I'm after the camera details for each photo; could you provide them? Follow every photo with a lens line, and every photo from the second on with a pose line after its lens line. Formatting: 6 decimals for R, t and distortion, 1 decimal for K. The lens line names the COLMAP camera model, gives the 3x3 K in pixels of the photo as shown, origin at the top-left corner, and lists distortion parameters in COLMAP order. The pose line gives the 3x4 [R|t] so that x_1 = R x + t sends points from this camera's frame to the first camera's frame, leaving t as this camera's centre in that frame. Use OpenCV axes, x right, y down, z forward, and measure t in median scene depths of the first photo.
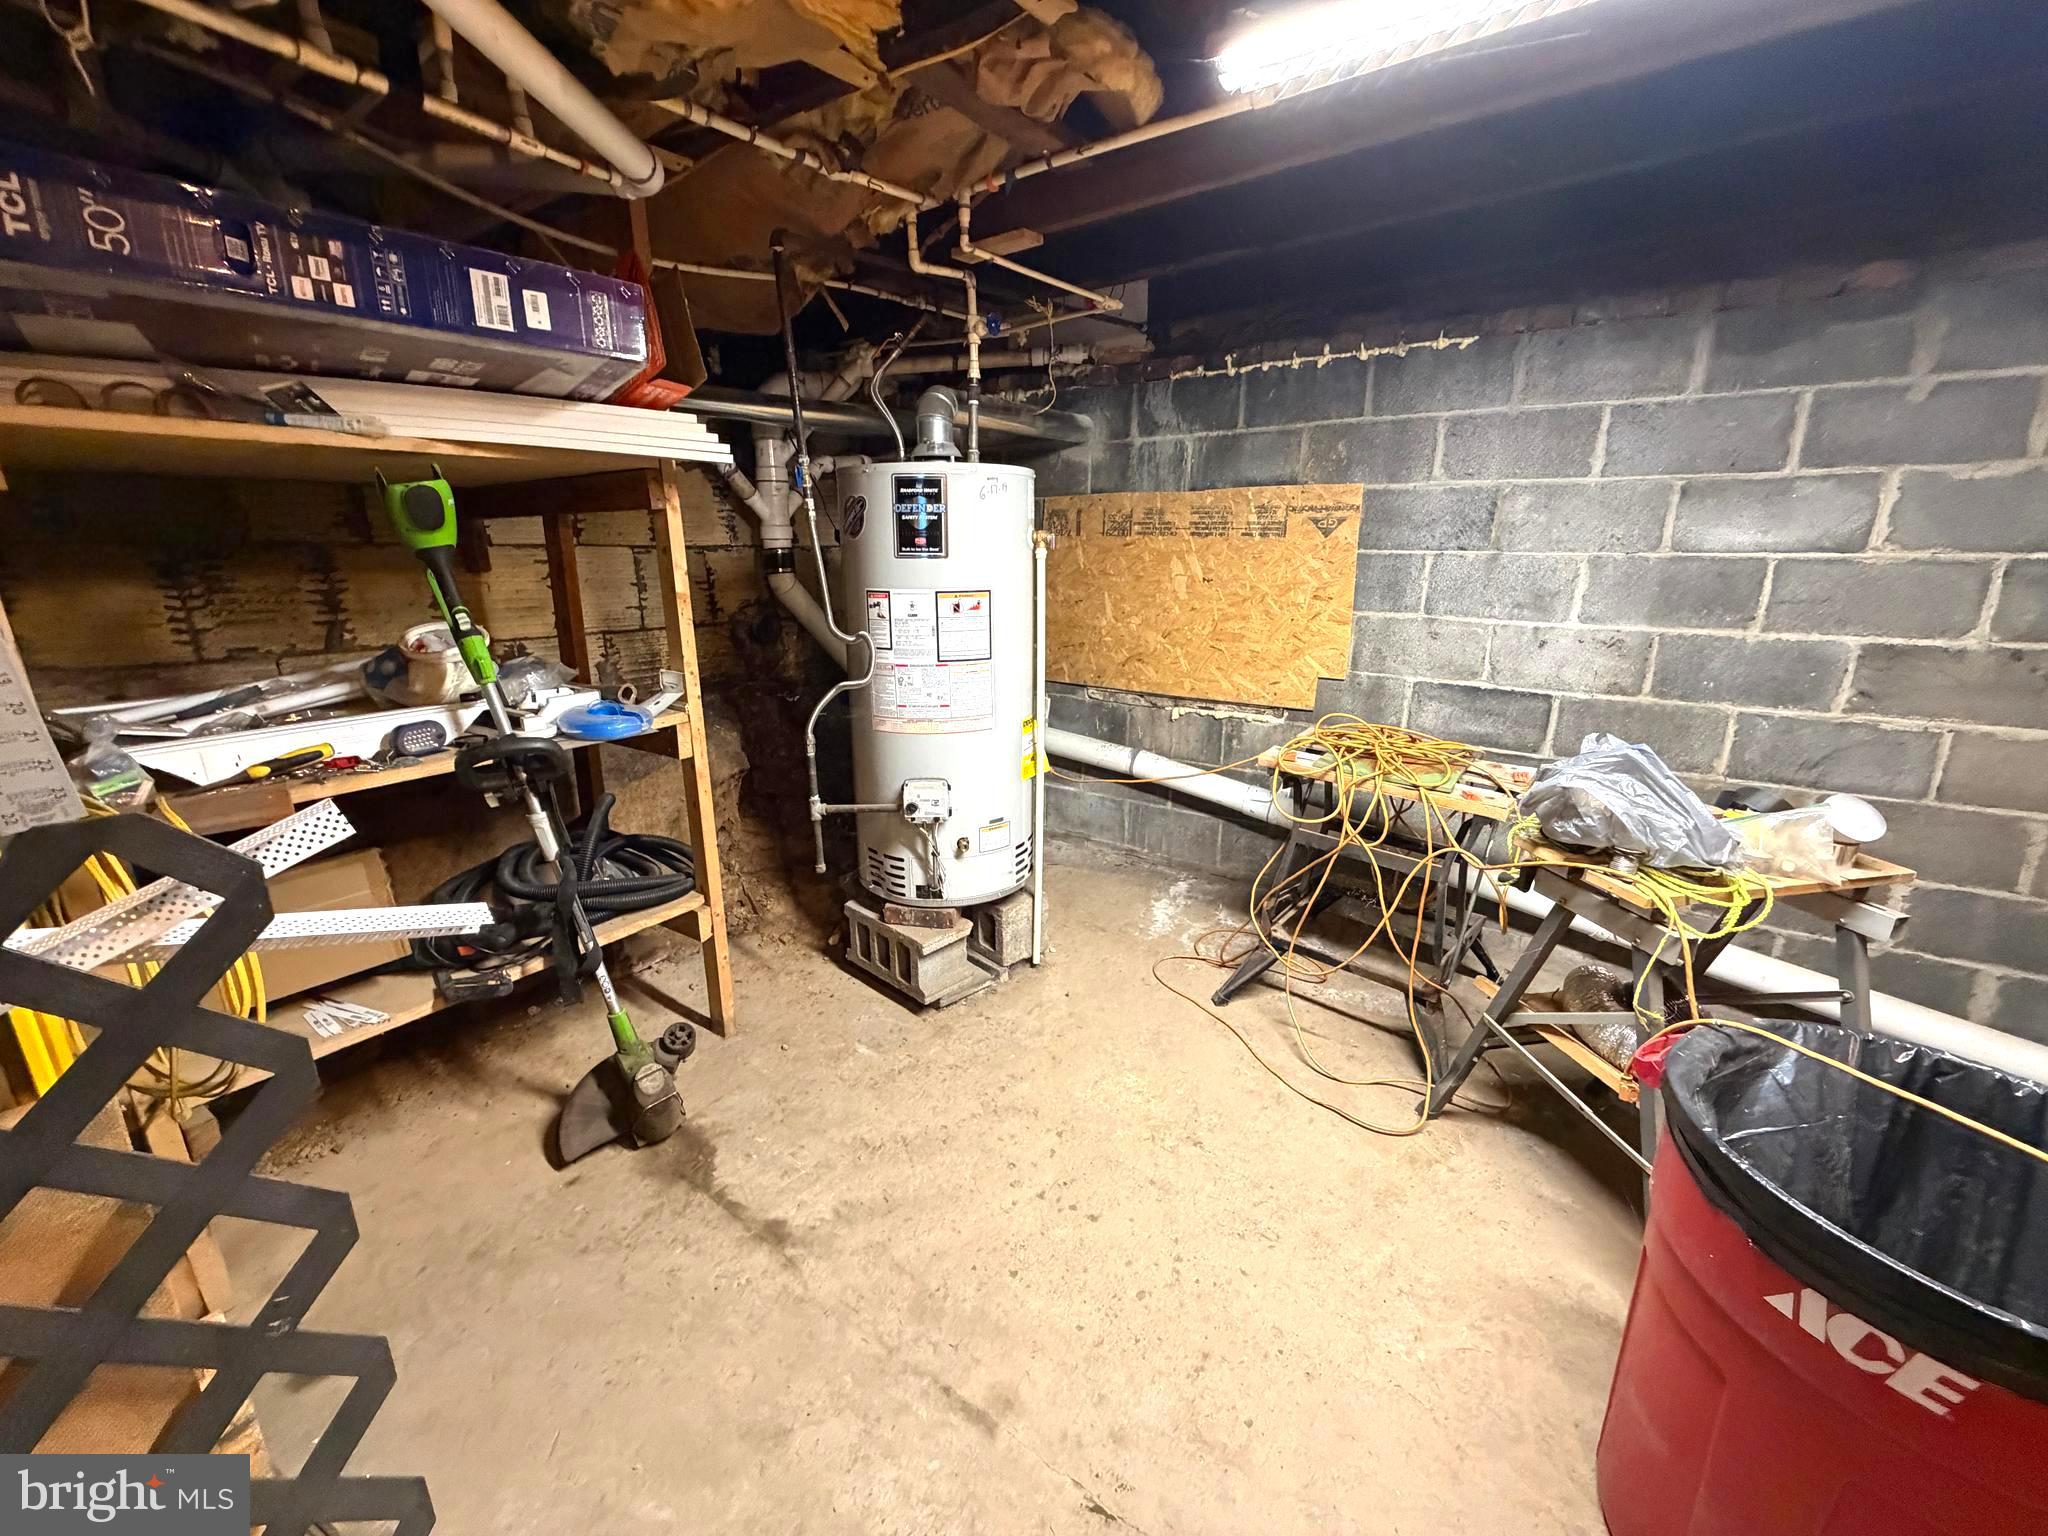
lens RADIAL K [[811.5, 0, 1012.5], [0, 811.5, 766.1], [0, 0, 1]] dist [0.000115, -0.000029]
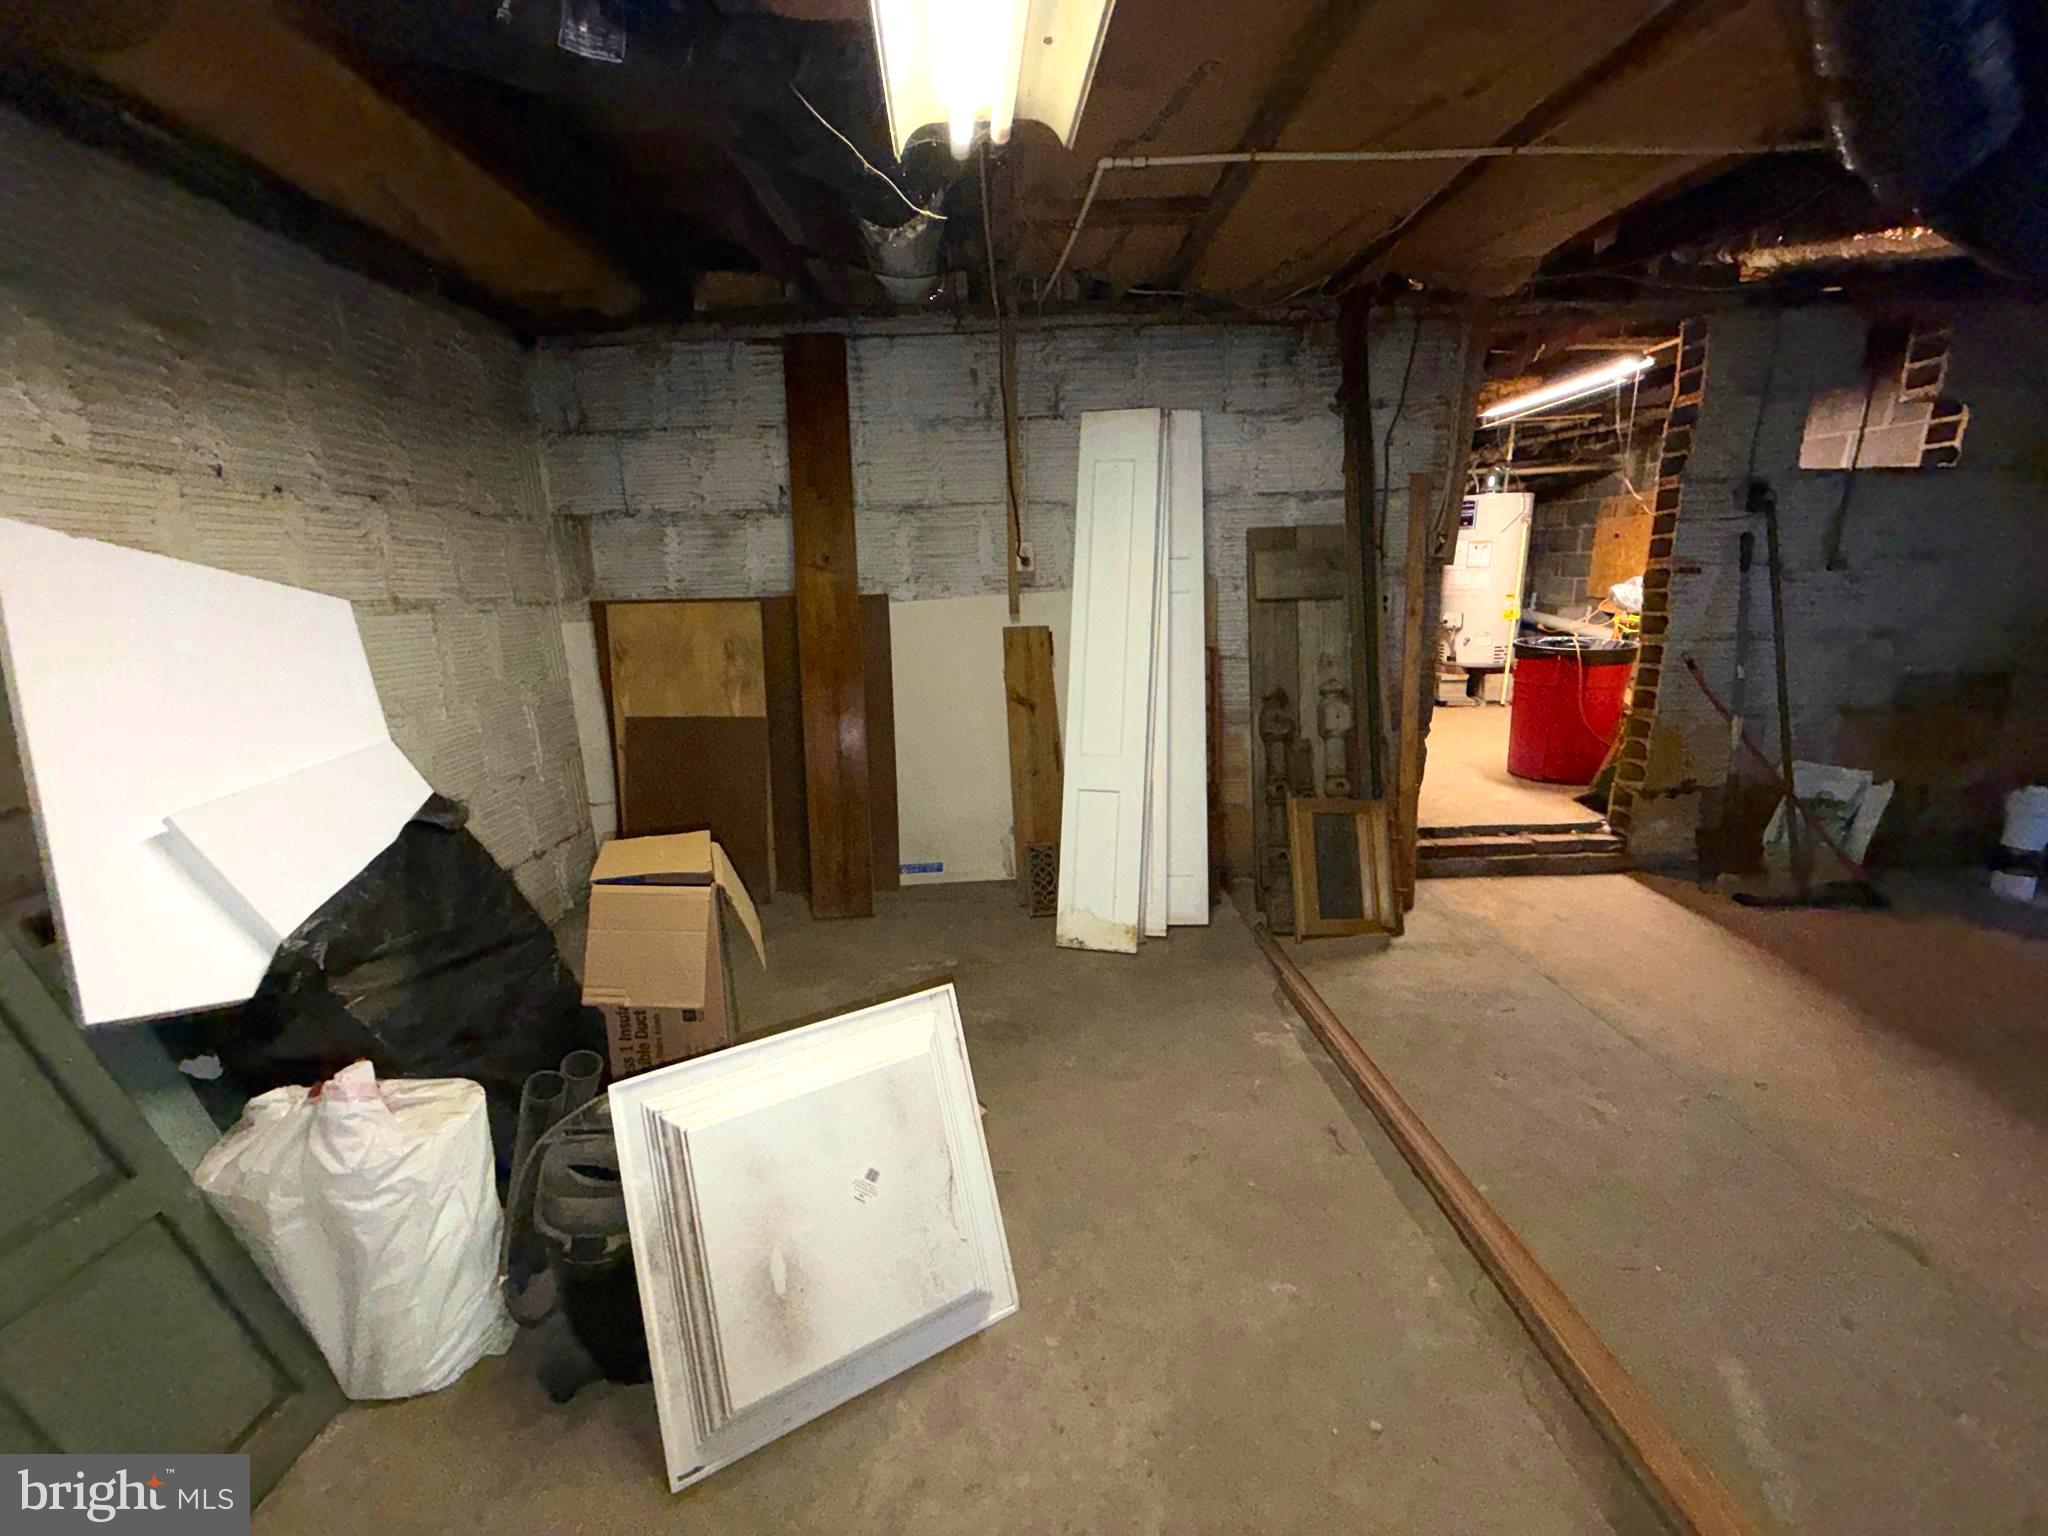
lens RADIAL K [[811.5, 0, 1021.2], [0, 811.5, 761.4], [0, 0, 1]] dist [0.000115, -0.000029]
pose [[0.584019, 0.174260, -0.792814, 1.319610], [-0.187522, 0.979230, 0.077098, 0.583113], [0.789783, 0.103644, 0.604567, -1.771164]]
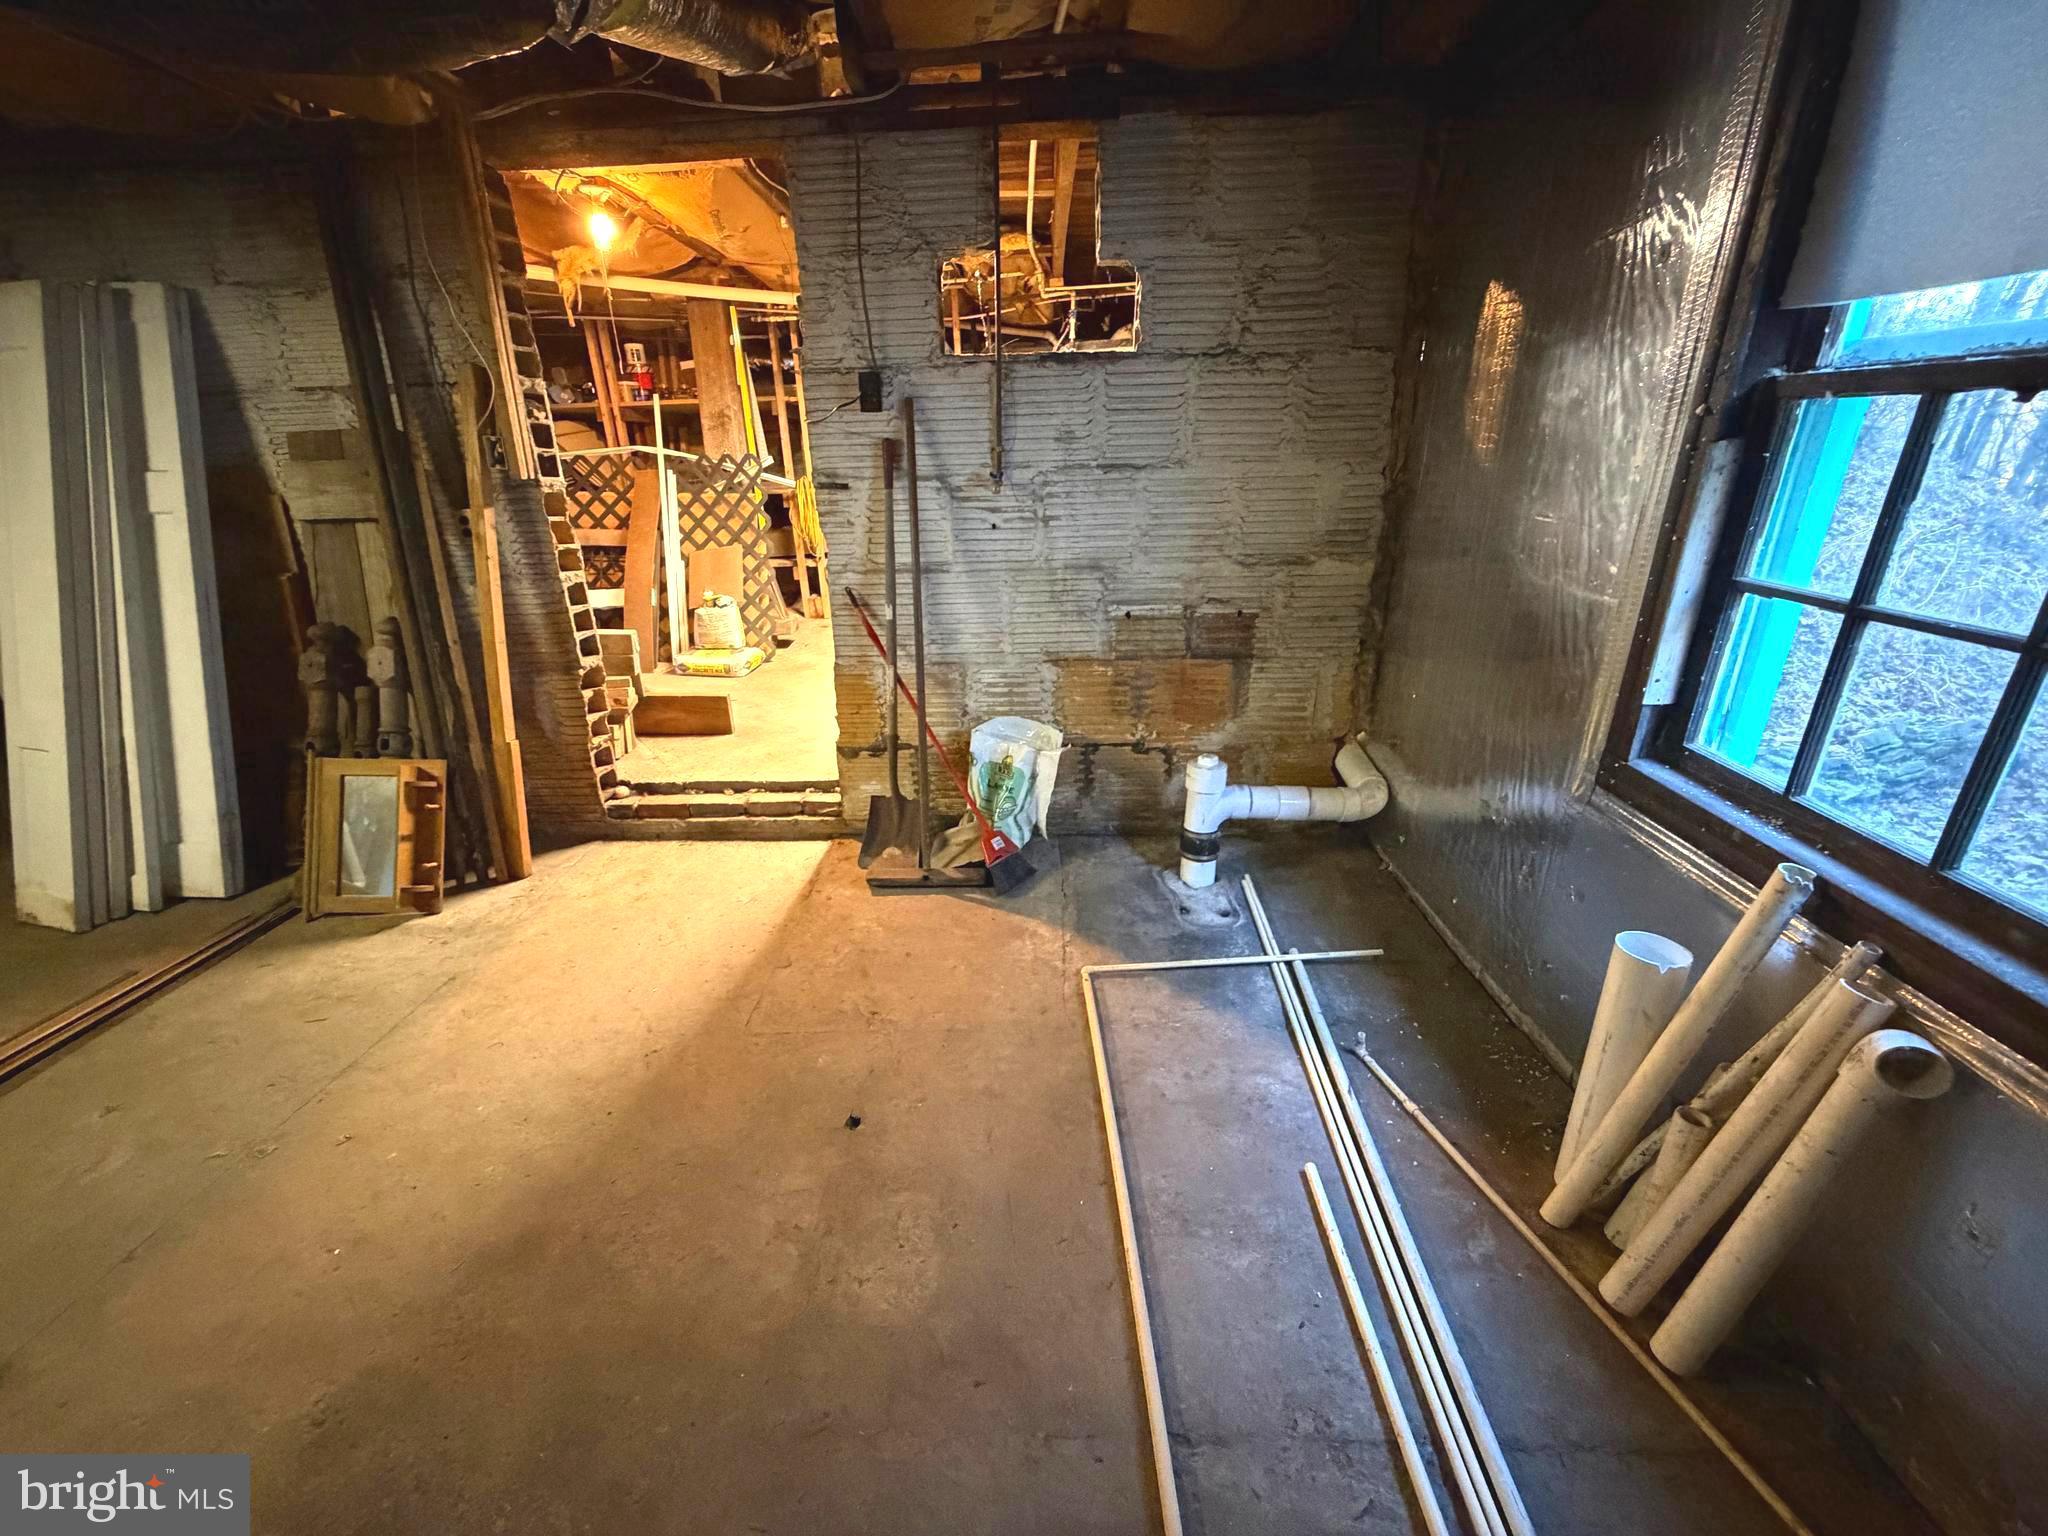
lens RADIAL K [[811.5, 0, 1018.7], [0, 811.5, 760.8], [0, 0, 1]] dist [0.000115, -0.000029]
pose [[0.544105, 0.285500, -0.788948, 2.038900], [-0.196719, 0.957523, 0.210834, 0.202554], [0.815630, 0.040485, 0.577156, -0.378648]]
